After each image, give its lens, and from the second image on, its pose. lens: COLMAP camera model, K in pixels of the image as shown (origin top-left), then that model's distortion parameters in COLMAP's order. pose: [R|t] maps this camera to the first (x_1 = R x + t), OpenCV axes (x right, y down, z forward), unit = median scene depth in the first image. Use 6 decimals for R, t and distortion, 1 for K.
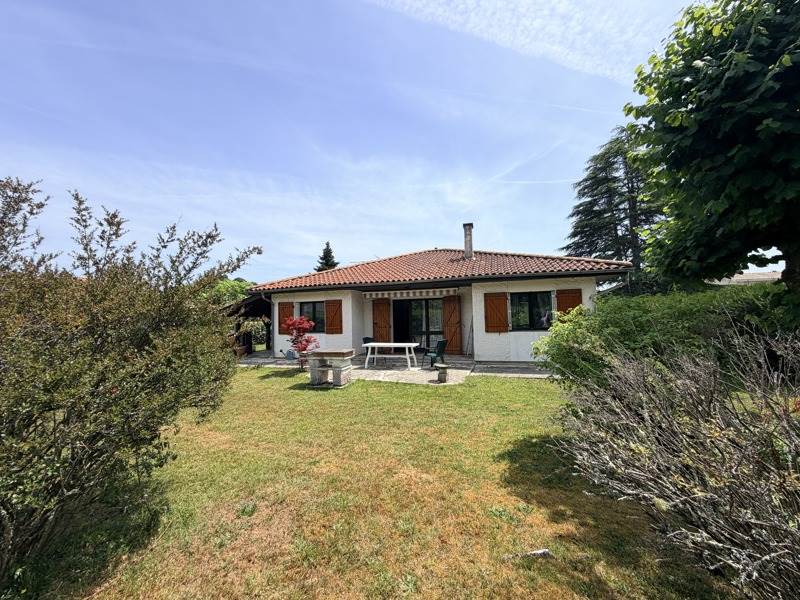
lens RADIAL K [[321.4, 0, 397.4], [0, 321.4, 302.9], [0, 0, 1]] dist [-0.000006, 0.000251]
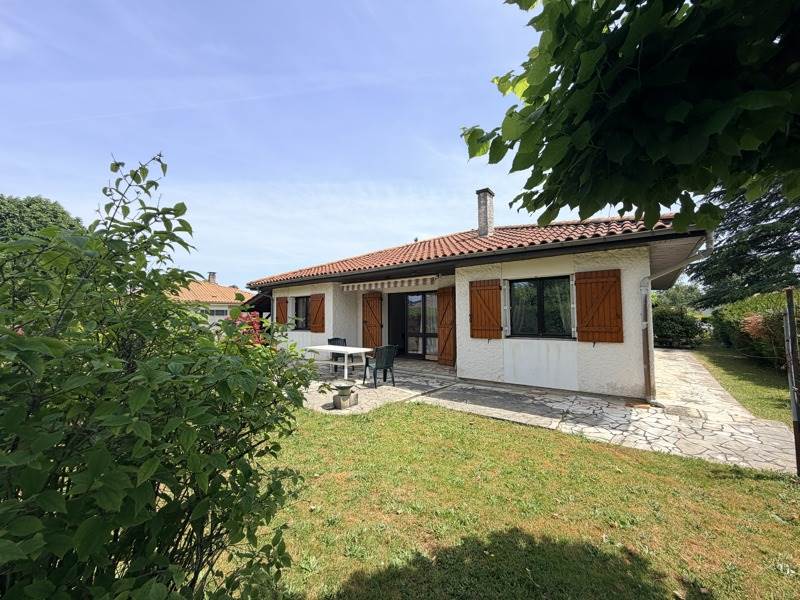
lens RADIAL K [[321.4, 0, 397.4], [0, 321.4, 302.9], [0, 0, 1]] dist [-0.000006, 0.000251]
pose [[0.936843, -0.001930, -0.349745, 0.316753], [0.004787, 0.999962, 0.007304, 0.009076], [0.349718, -0.008517, 0.936816, 0.252305]]
